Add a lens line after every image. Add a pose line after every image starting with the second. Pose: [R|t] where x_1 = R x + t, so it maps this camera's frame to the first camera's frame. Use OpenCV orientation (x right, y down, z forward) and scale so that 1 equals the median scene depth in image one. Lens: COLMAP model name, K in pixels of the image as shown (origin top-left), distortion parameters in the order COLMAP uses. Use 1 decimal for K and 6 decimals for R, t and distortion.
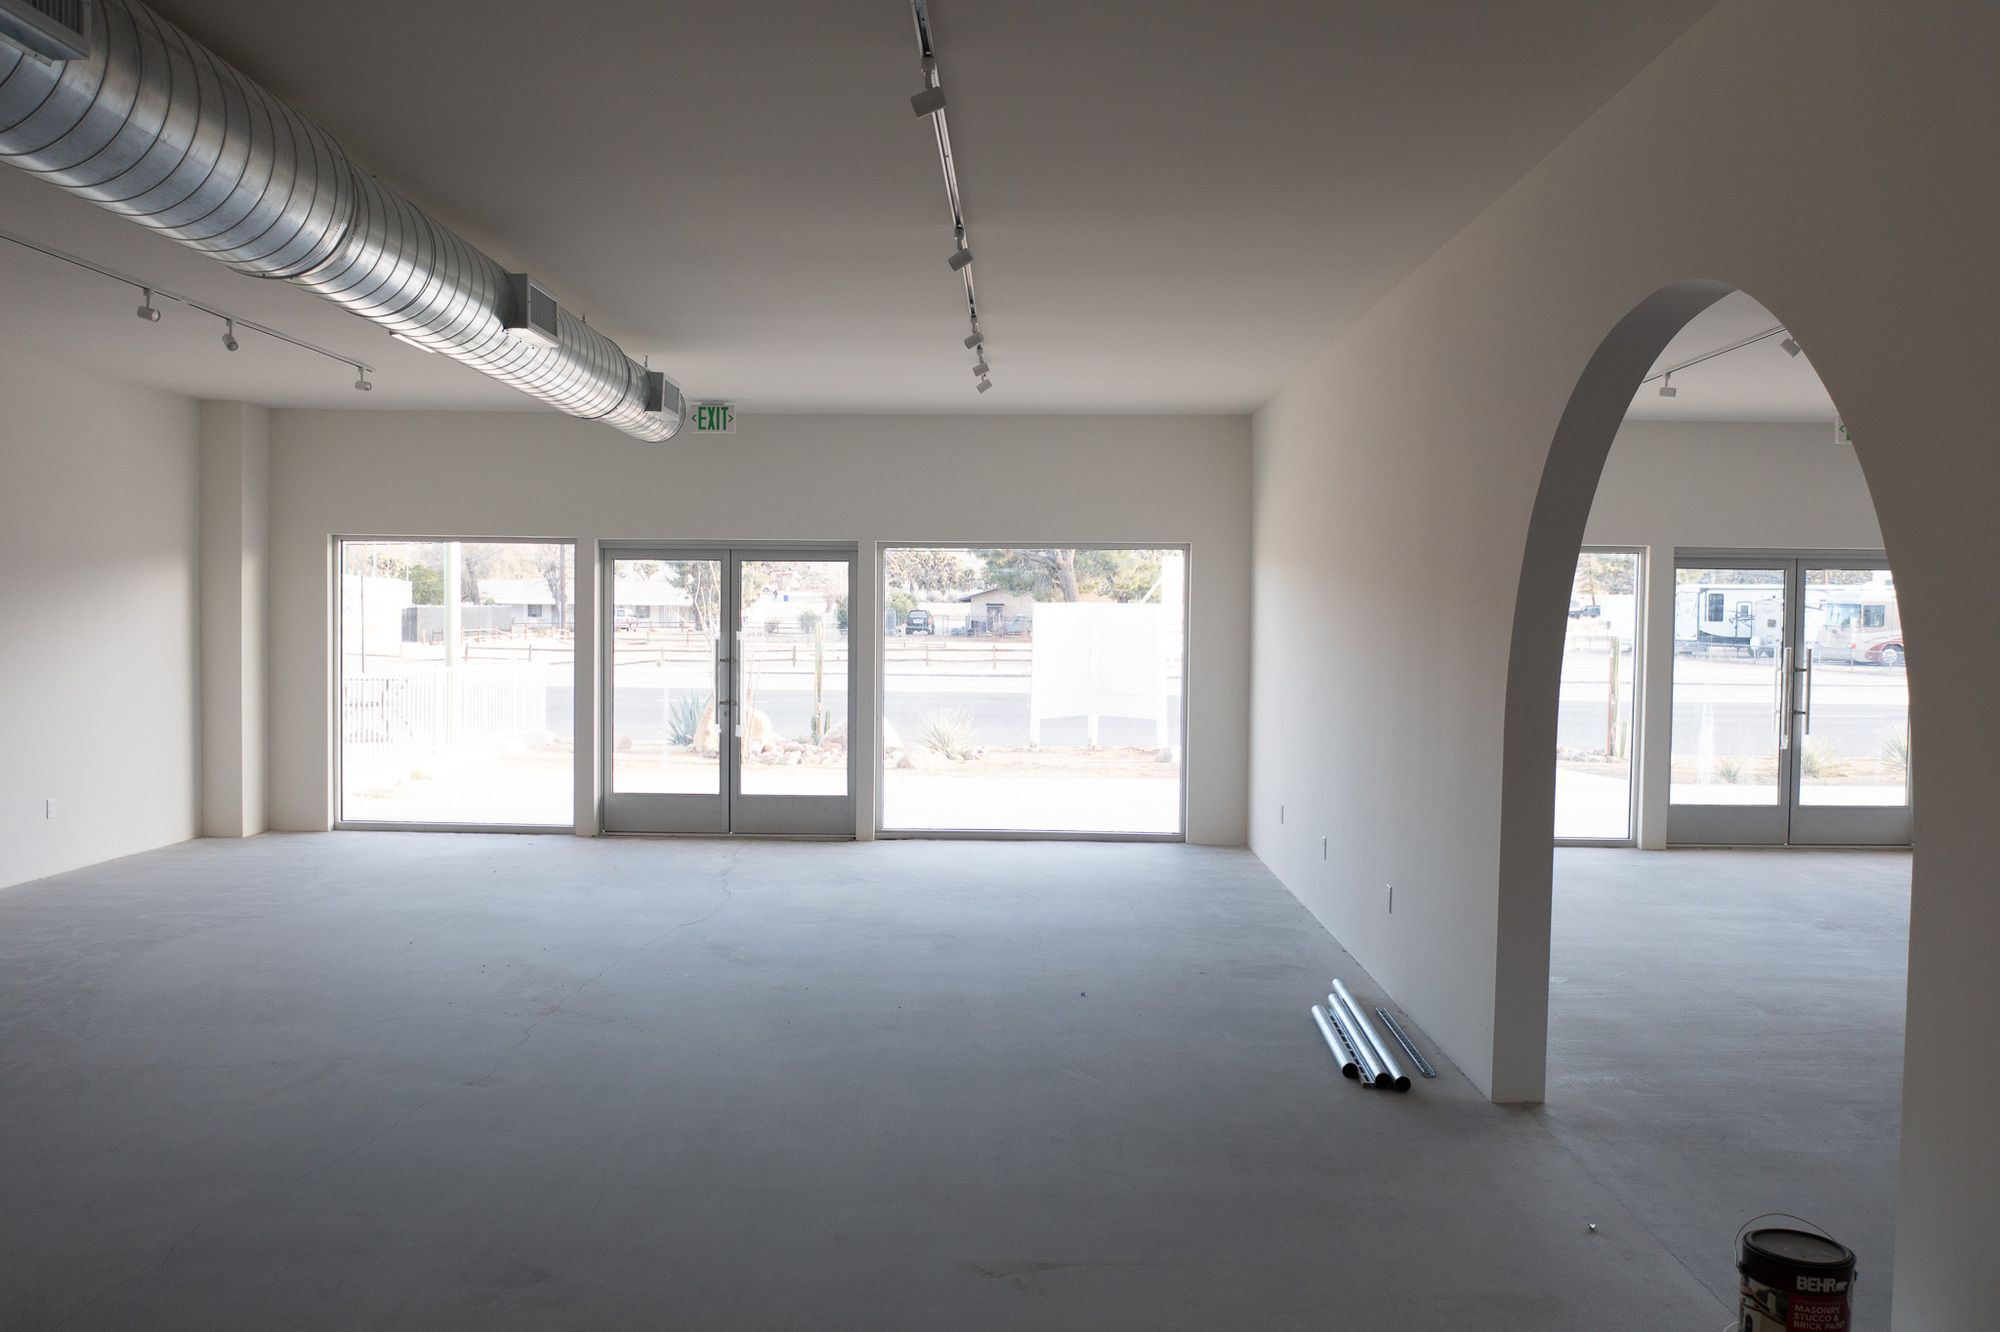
lens RADIAL K [[1565.6, 0, 1018.6], [0, 1565.6, 659.8], [0, 0, 1]] dist [-0.025520, -0.001932]
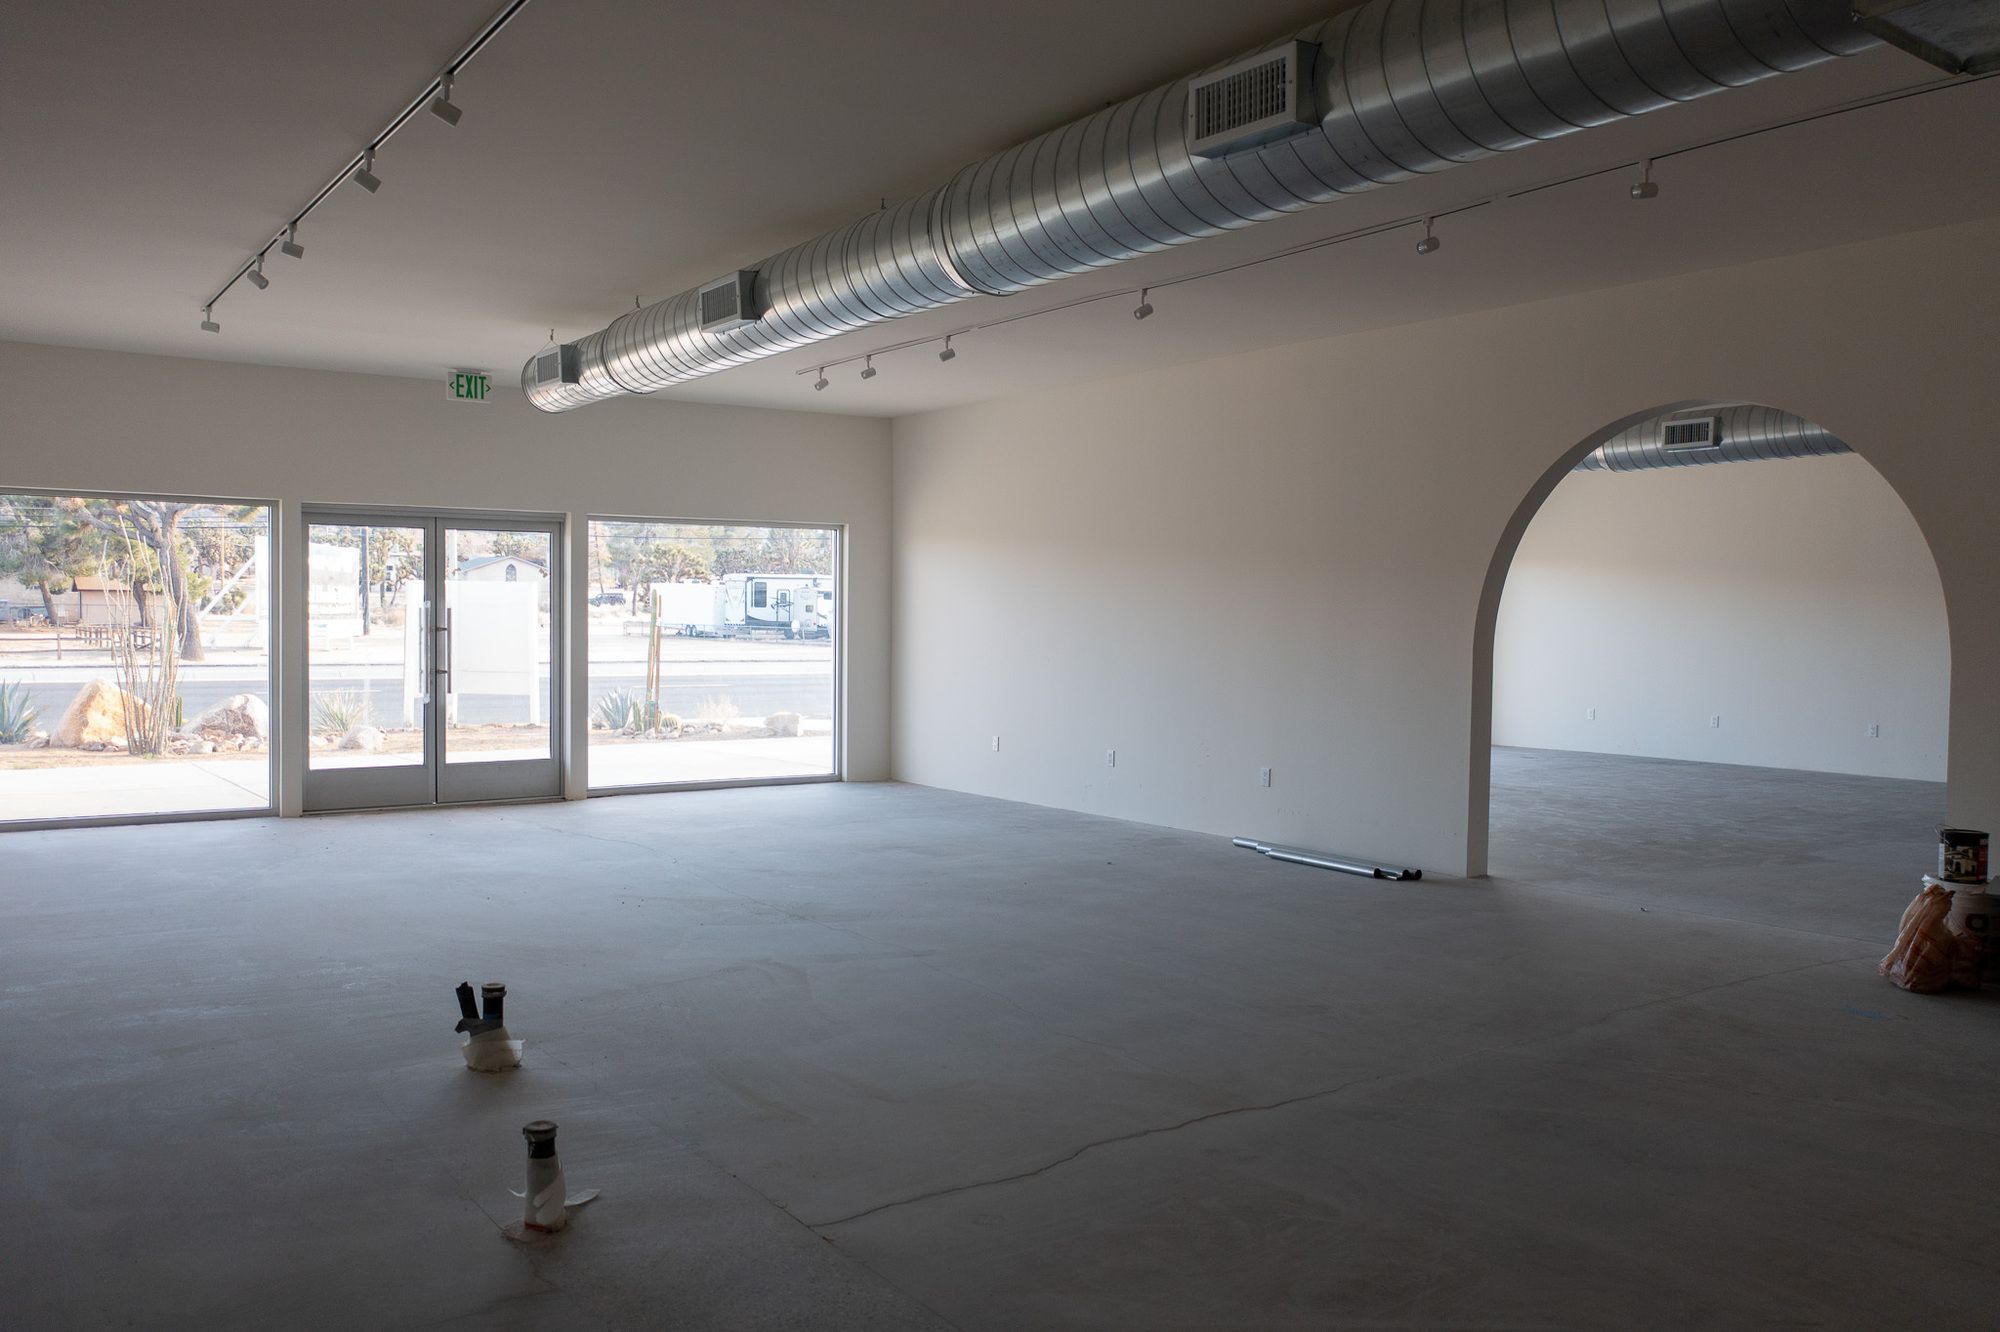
lens RADIAL K [[1565.6, 0, 997.4], [0, 1565.6, 667.2], [0, 0, 1]] dist [-0.025520, -0.001932]
pose [[0.796573, -0.021448, 0.604162, -0.498666], [0.014617, 0.999762, 0.016220, 0.013497], [-0.604365, -0.004090, 0.796697, -0.004023]]
